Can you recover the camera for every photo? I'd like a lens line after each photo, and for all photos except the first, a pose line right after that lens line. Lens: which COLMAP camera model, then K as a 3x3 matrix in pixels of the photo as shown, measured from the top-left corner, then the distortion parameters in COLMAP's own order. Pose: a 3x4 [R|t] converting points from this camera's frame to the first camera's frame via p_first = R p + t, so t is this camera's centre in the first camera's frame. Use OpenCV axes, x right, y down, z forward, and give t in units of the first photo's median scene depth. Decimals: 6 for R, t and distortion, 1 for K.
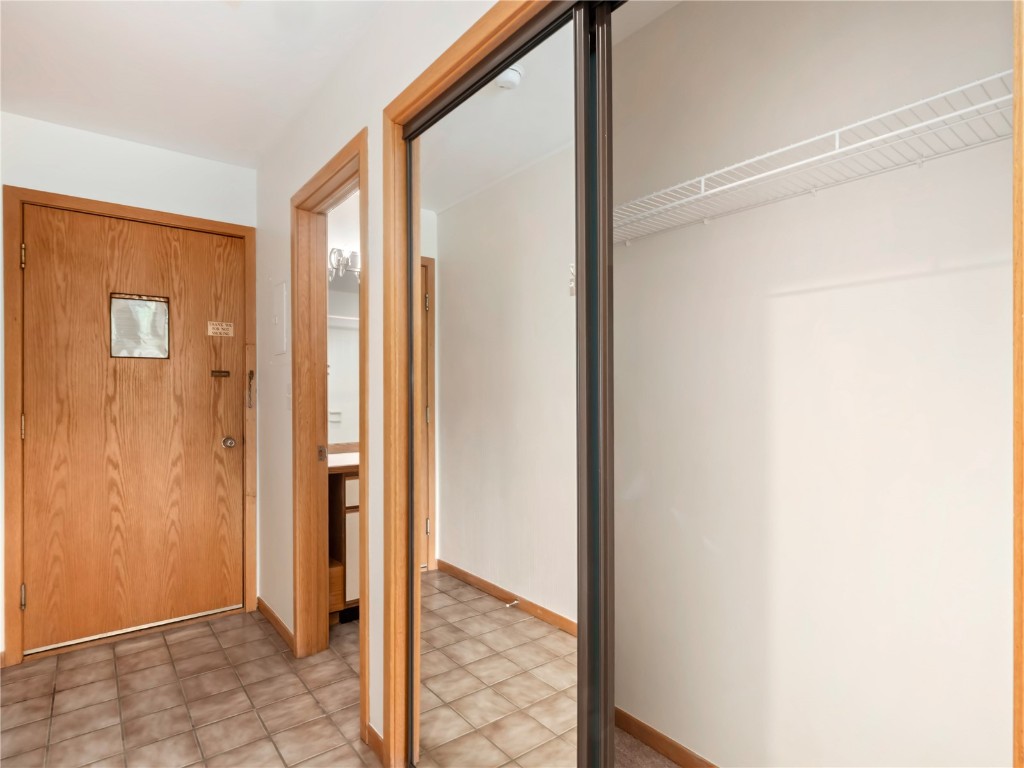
lens RADIAL K [[556.9, 0, 525.3], [0, 556.9, 399.2], [0, 0, 1]] dist [0.005230, -0.005561]
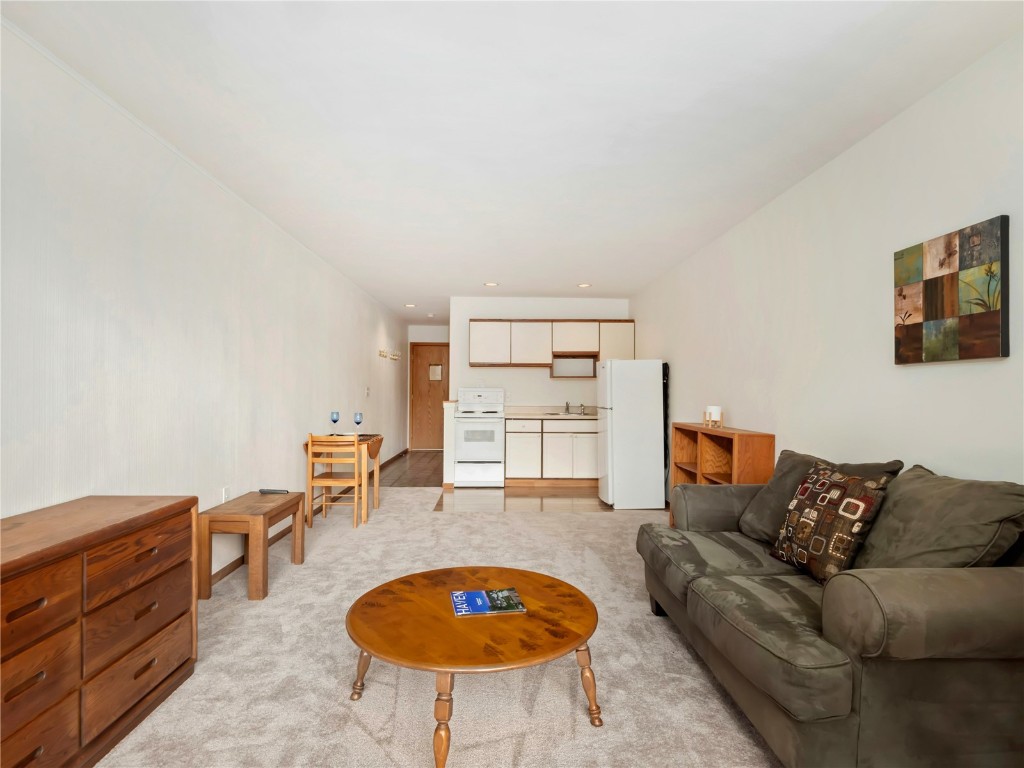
lens RADIAL K [[556.9, 0, 501.5], [0, 556.9, 386.9], [0, 0, 1]] dist [0.005230, -0.005561]
pose [[0.830143, 0.005612, -0.557522, 1.815462], [-0.017333, 0.999726, -0.015745, 0.026963], [0.557280, 0.022734, 0.830013, -1.918075]]
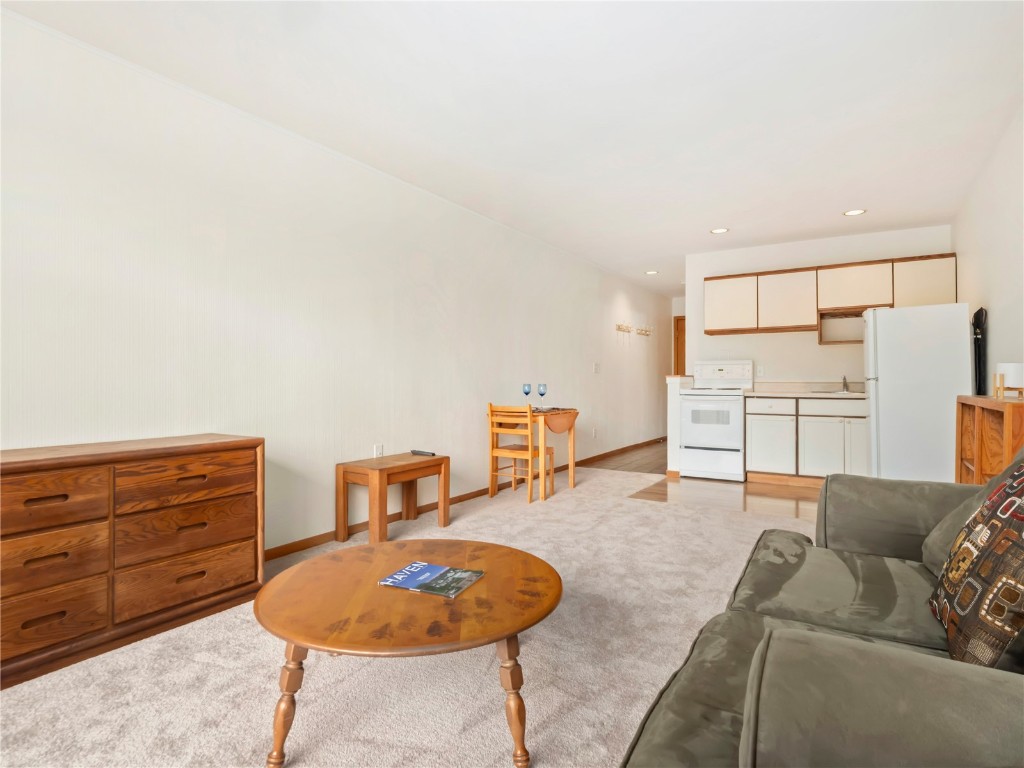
lens RADIAL K [[556.9, 0, 483.3], [0, 556.9, 371.5], [0, 0, 1]] dist [0.005230, -0.005561]
pose [[0.361369, -0.012544, -0.932339, 1.982754], [-0.012568, 0.999753, -0.018322, 0.084922], [0.932338, 0.018338, 0.361122, -1.475535]]
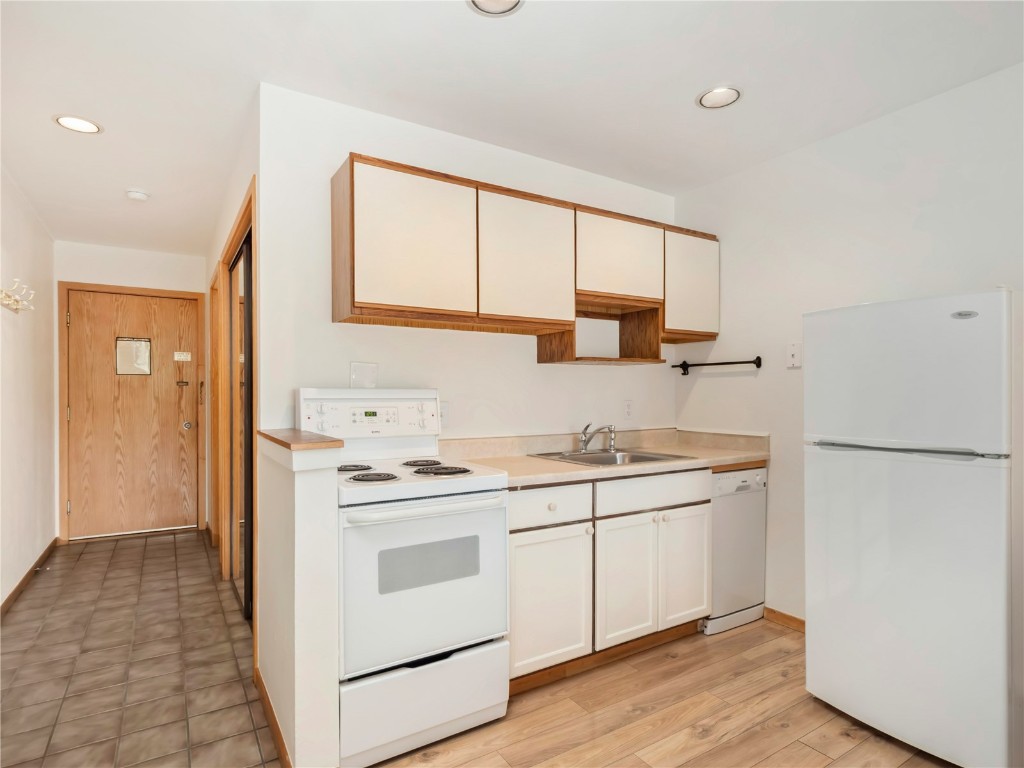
lens RADIAL K [[556.9, 0, 517.1], [0, 556.9, 404.8], [0, 0, 1]] dist [0.005230, -0.005561]
pose [[0.999246, 0.001086, -0.038804, 0.539777], [-0.000941, 0.999992, 0.003763, 0.010617], [0.038808, -0.003724, 0.999240, -0.649827]]
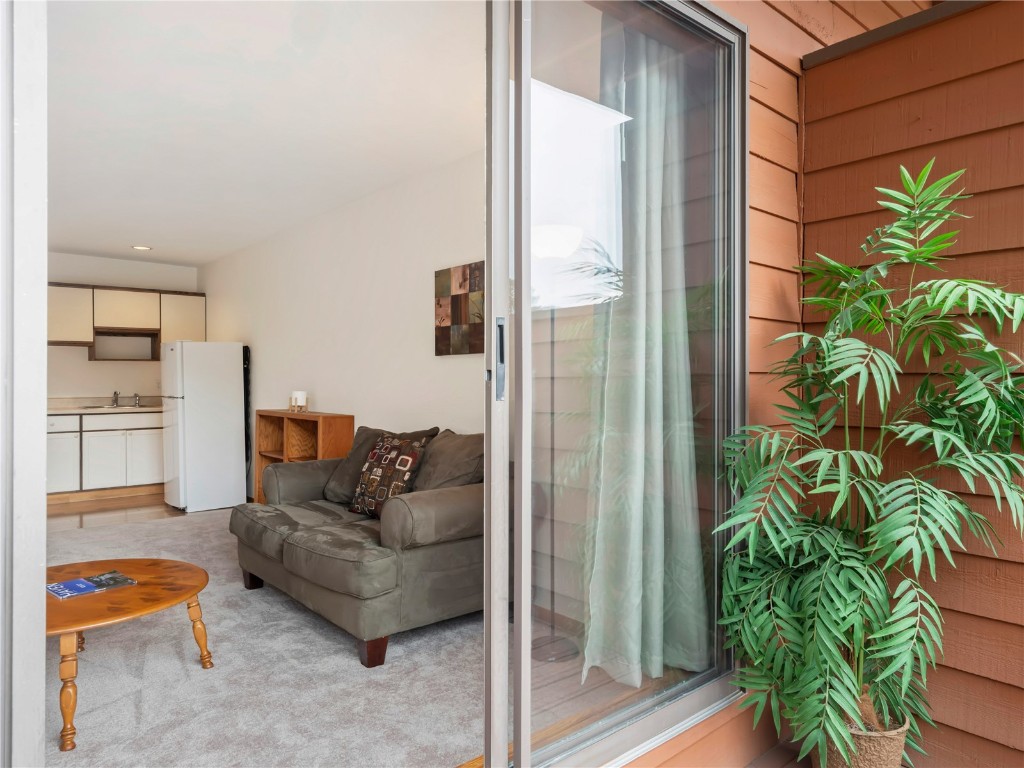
lens RADIAL K [[698.1, 0, 534.8], [0, 698.1, 381.8], [0, 0, 1]] dist [-0.011204, 0.012331]
pose [[0.994123, 0.000076, 0.108258, 1.889065], [0.000535, 0.999984, -0.005614, 0.030068], [-0.108256, 0.005639, 0.994107, -2.323330]]
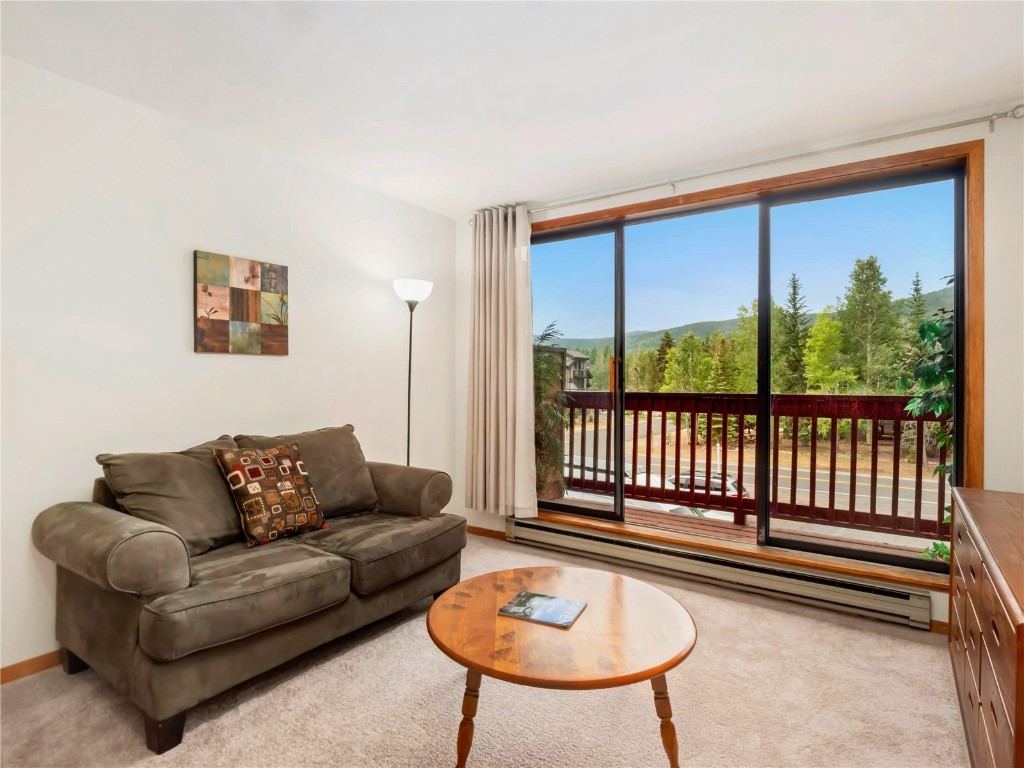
lens RADIAL K [[556.9, 0, 506.8], [0, 556.9, 379.8], [0, 0, 1]] dist [0.005230, -0.005561]
pose [[-0.350577, -0.008249, 0.936498, 0.735778], [-0.001942, 0.999965, 0.008081, 0.007023], [-0.936532, 0.001014, -0.350581, -1.008401]]
